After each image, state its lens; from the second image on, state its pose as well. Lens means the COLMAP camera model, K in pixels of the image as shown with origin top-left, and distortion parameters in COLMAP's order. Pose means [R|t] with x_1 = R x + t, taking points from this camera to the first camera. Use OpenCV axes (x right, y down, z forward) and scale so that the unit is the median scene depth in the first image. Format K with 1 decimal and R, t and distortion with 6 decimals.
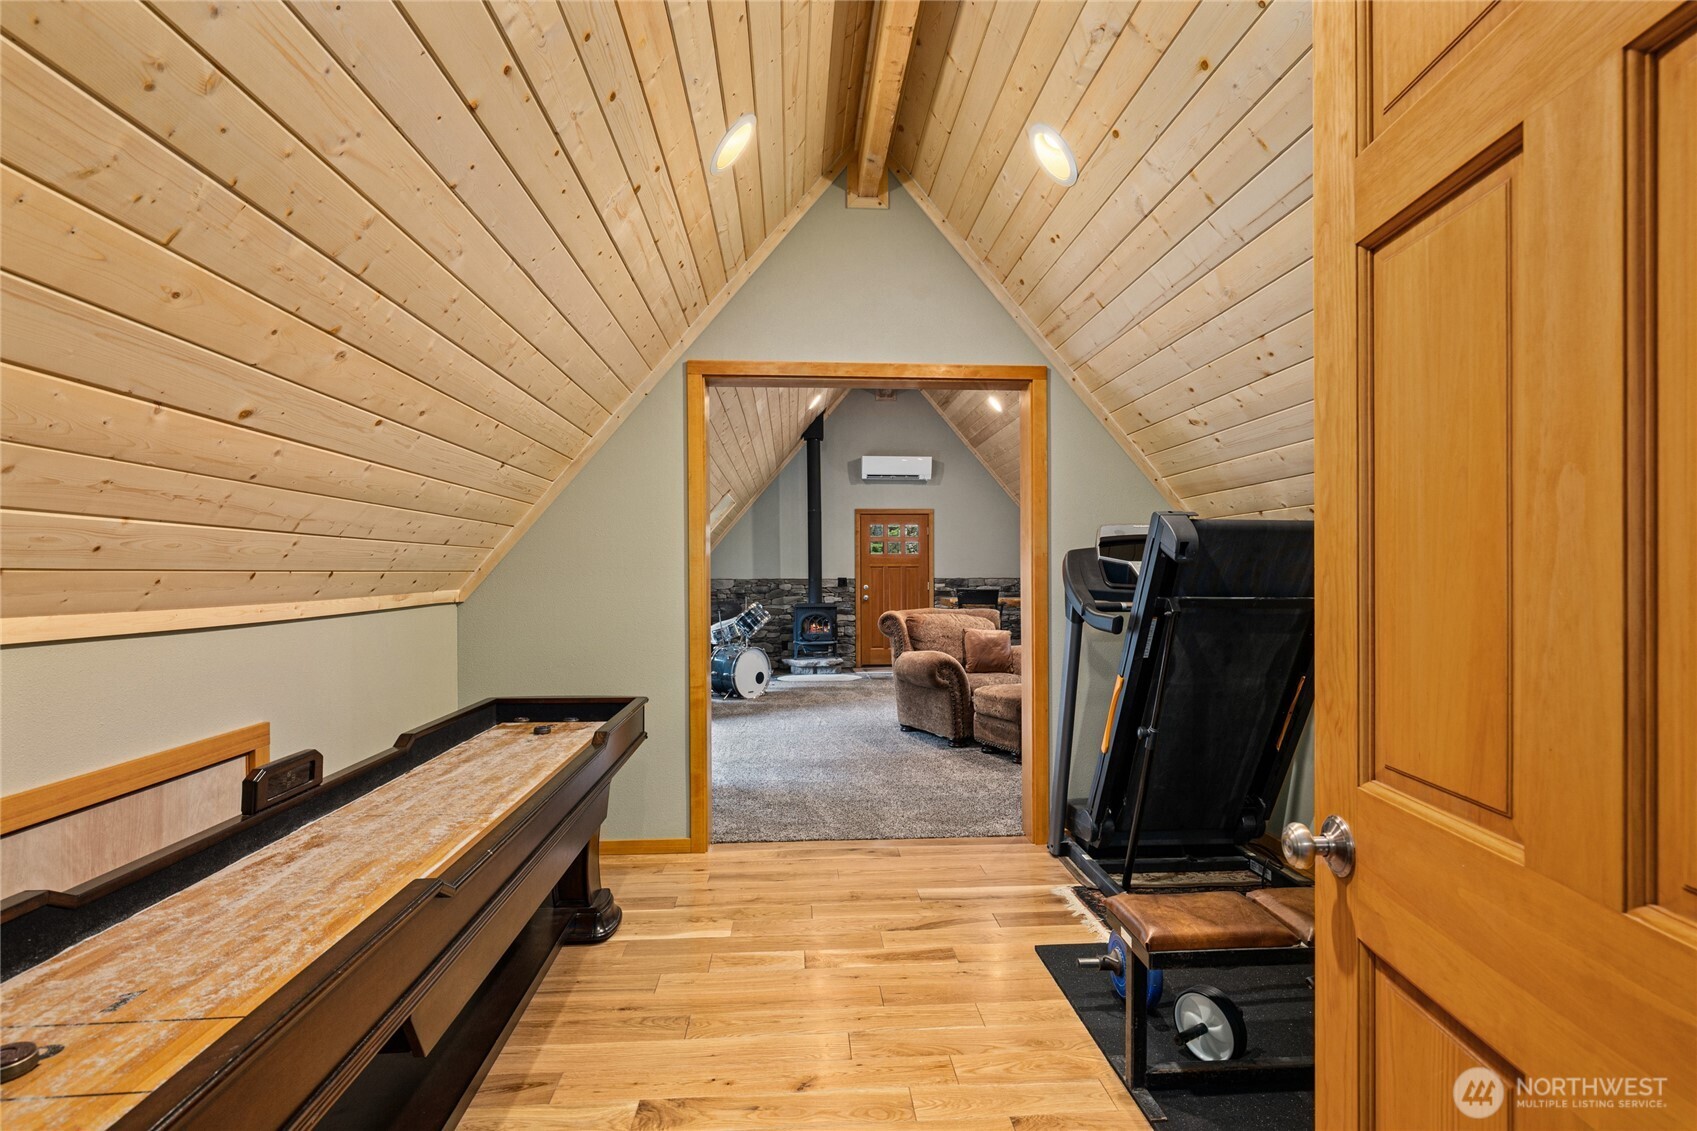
lens RADIAL K [[846.1, 0, 846.9], [0, 846.1, 572.0], [0, 0, 1]] dist [-0.009102, 0.003324]
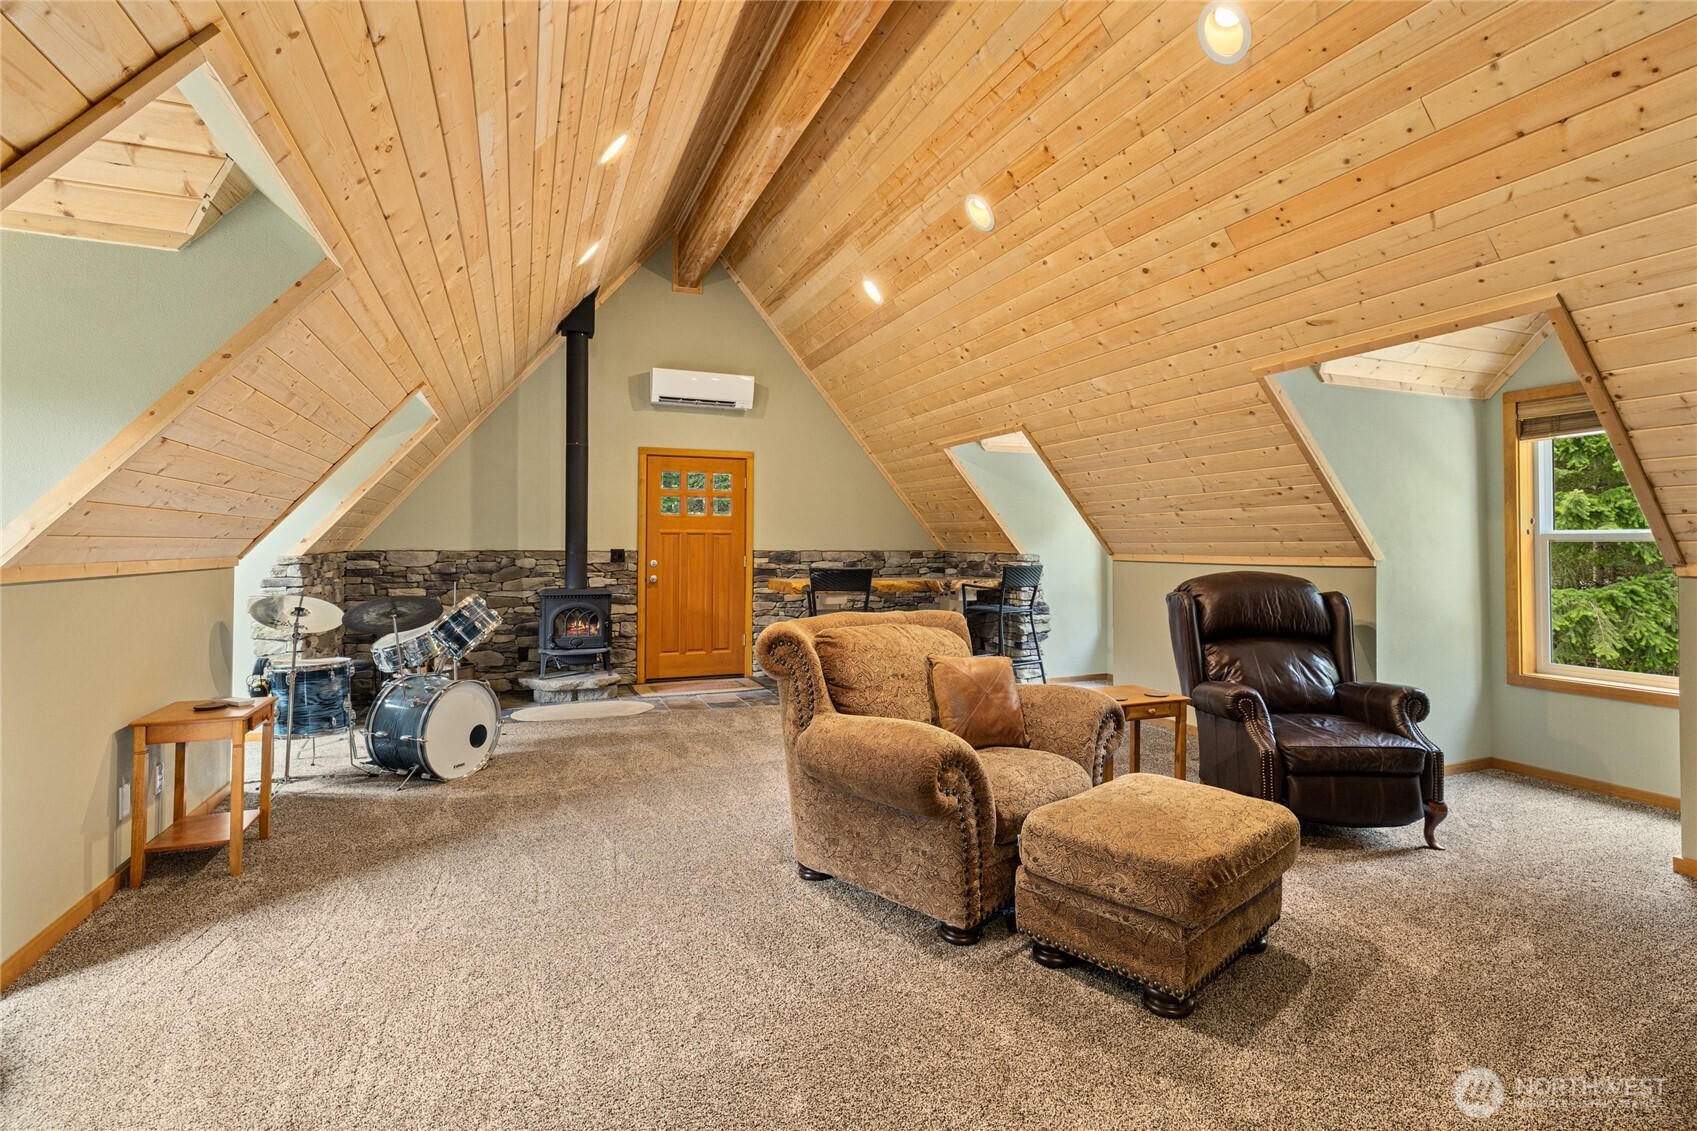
lens RADIAL K [[846.1, 0, 867.1], [0, 846.1, 519.6], [0, 0, 1]] dist [-0.009102, 0.003324]
pose [[0.948447, 0.015357, 0.316564, -0.032288], [-0.007153, 0.999608, -0.027062, 0.000277], [-0.316856, 0.023403, 0.948185, 0.325858]]
